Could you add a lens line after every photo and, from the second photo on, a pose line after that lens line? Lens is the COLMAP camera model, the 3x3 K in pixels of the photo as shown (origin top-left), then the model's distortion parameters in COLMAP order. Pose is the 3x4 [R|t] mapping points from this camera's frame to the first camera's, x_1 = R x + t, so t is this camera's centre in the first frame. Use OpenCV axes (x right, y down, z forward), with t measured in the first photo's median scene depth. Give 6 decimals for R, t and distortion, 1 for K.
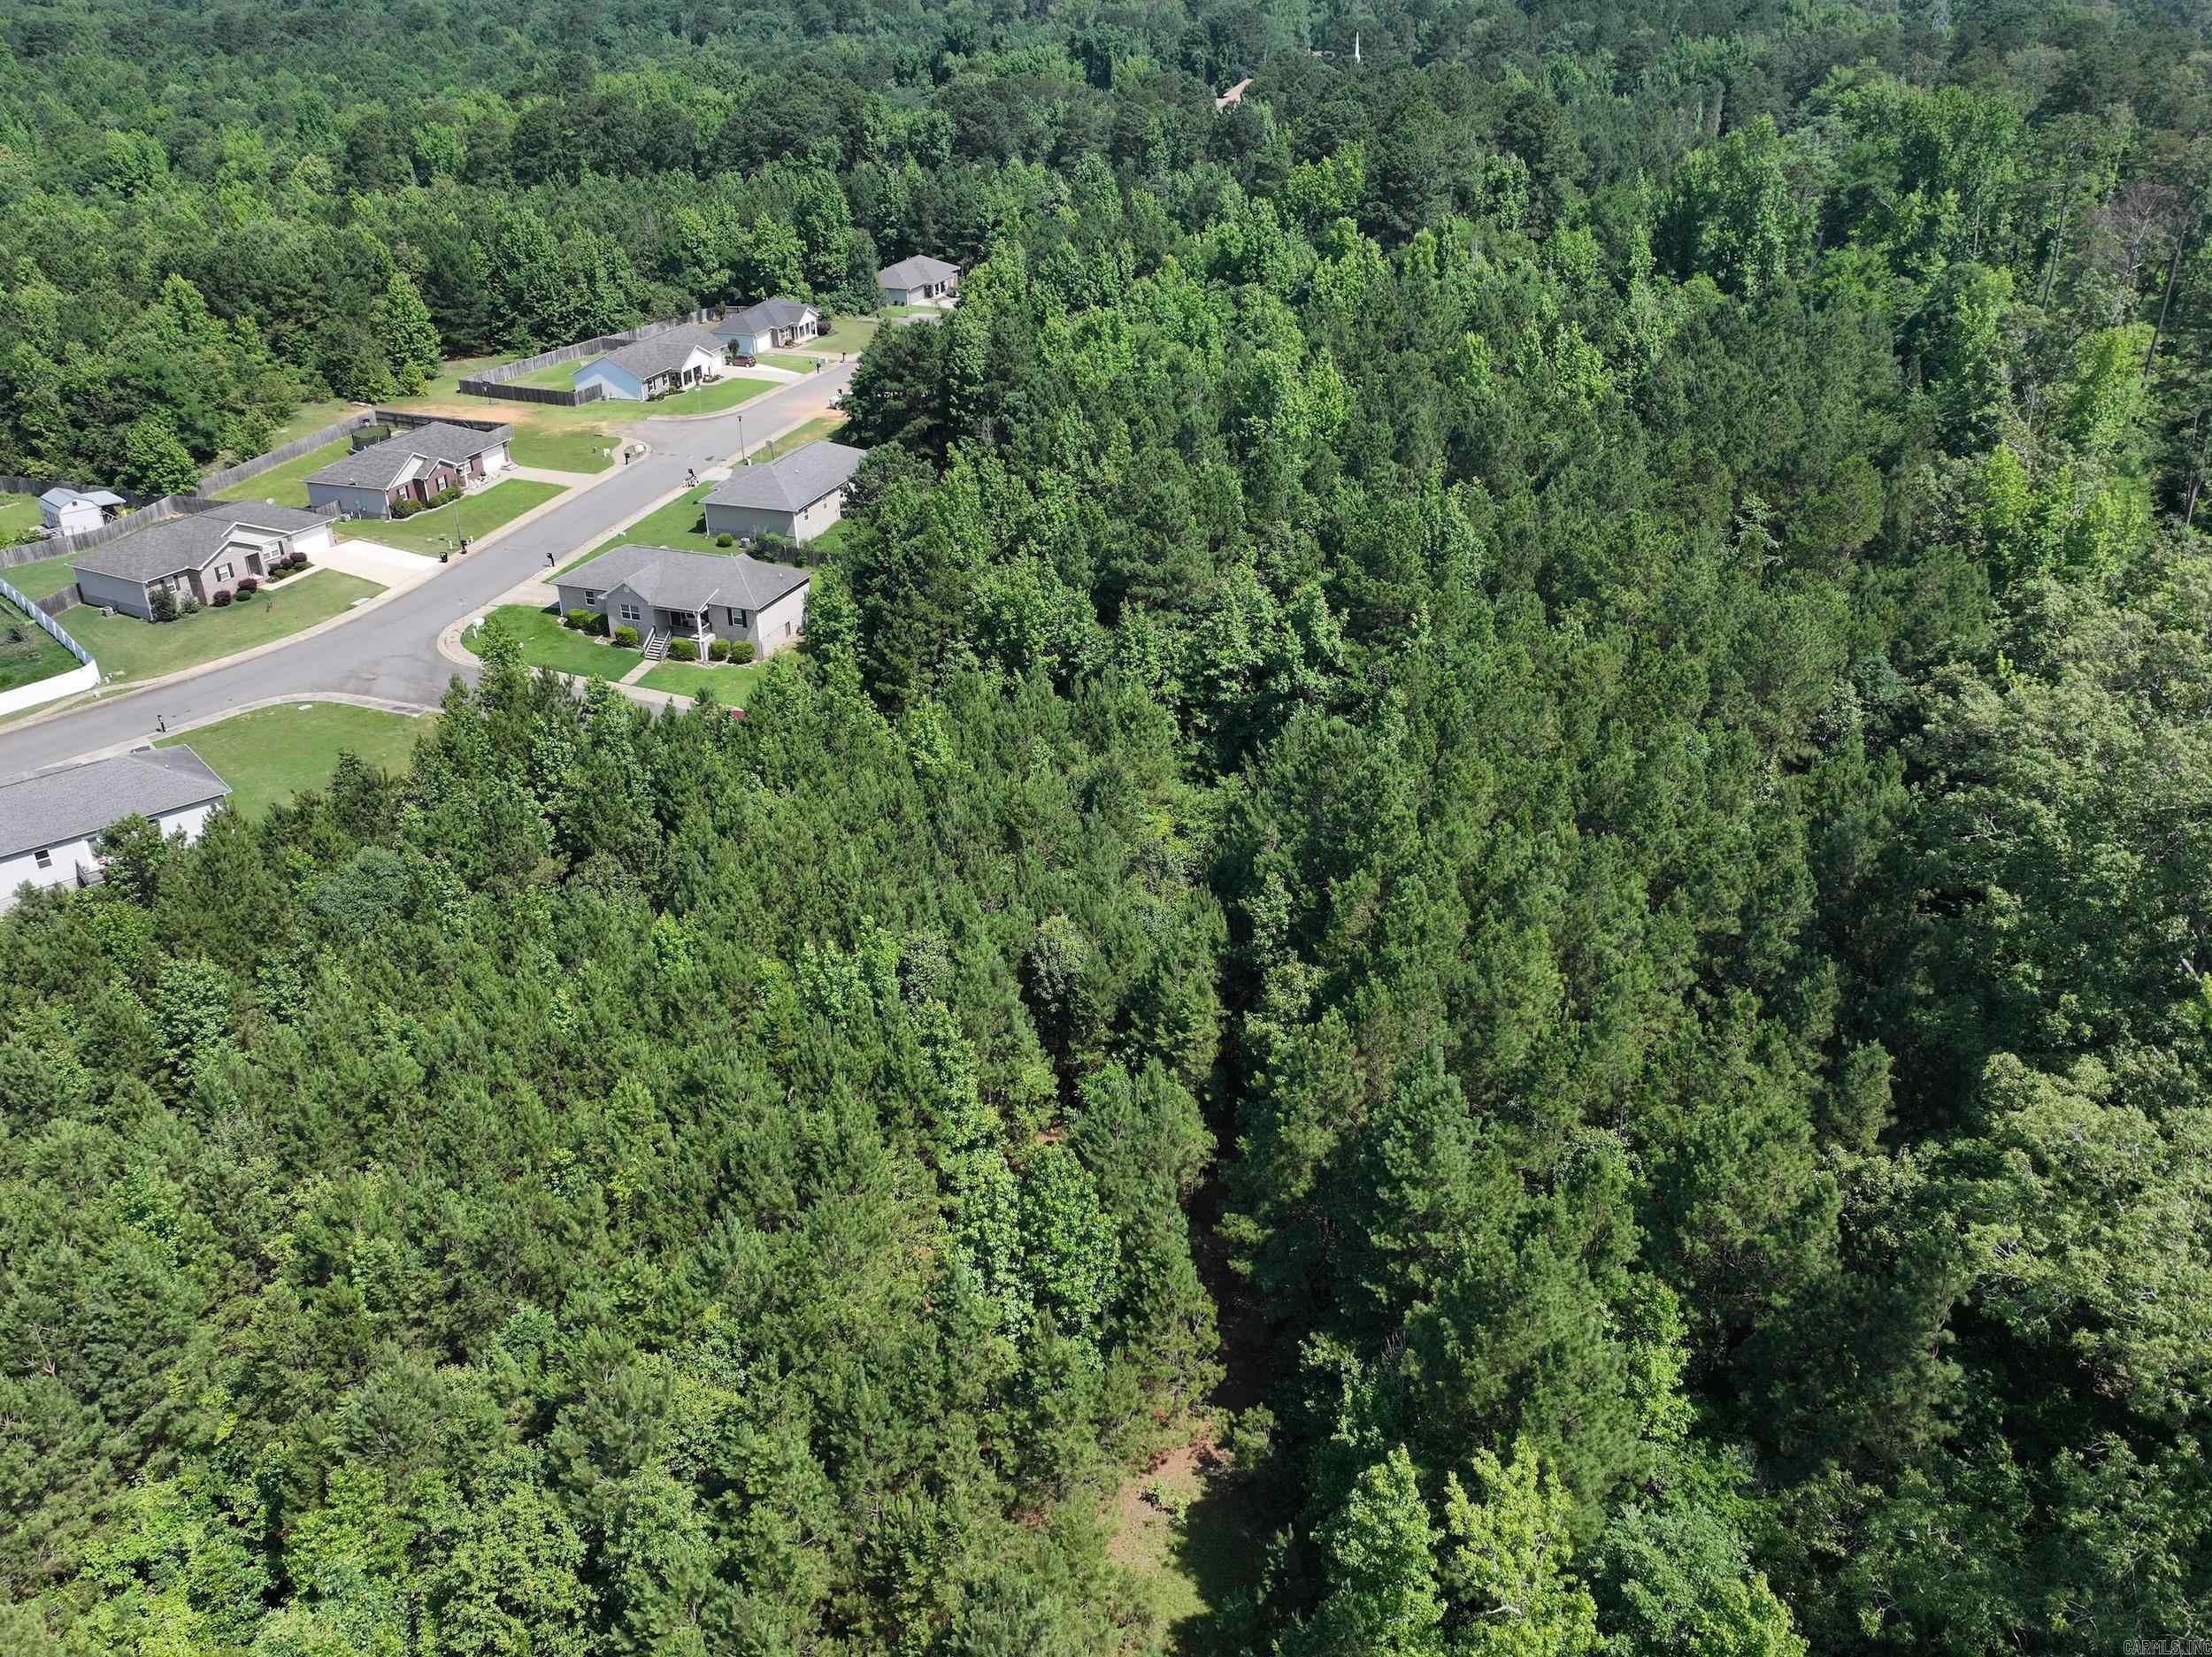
lens RADIAL K [[1753.4, 0, 1106.0], [0, 1753.4, 828.5], [0, 0, 1]] dist [0.011388, 0.002523]
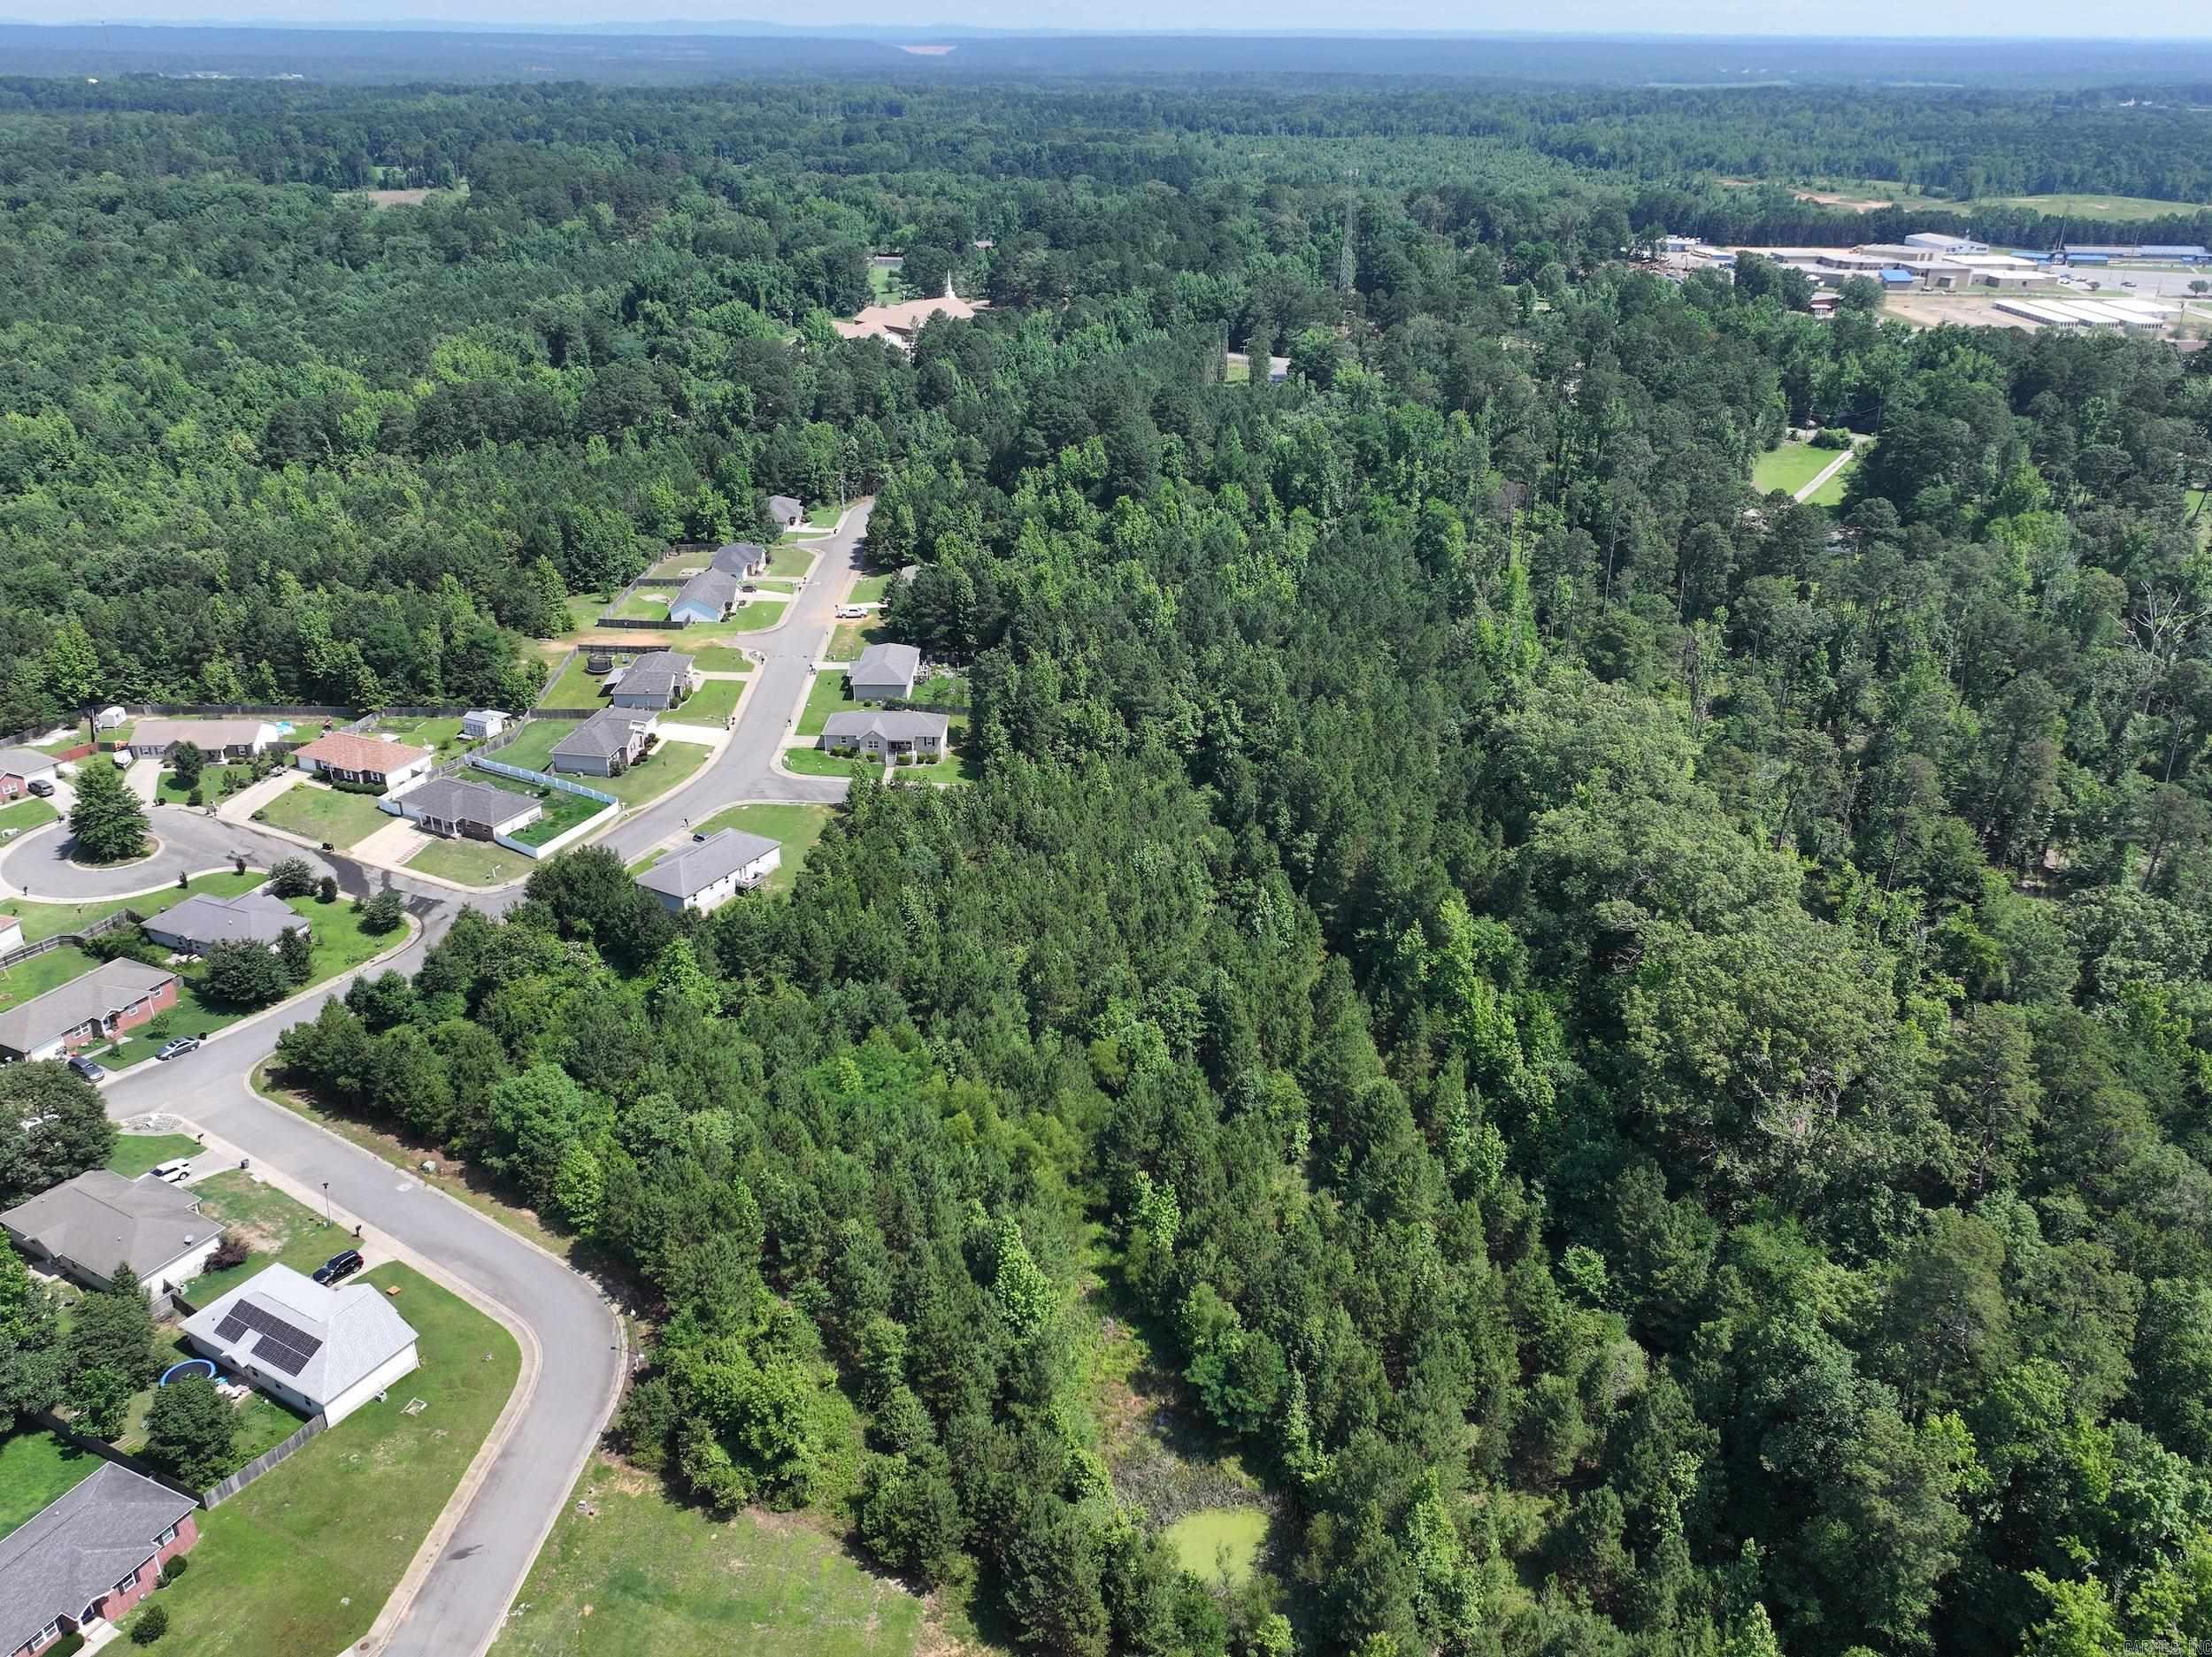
lens RADIAL K [[1753.4, 0, 1106.0], [0, 1753.4, 828.5], [0, 0, 1]] dist [0.011388, 0.002523]
pose [[0.950963, -0.119978, 0.285088, -0.550183], [0.132651, 0.990835, -0.025494, 0.052511], [-0.279417, 0.062061, 0.958162, -0.898098]]
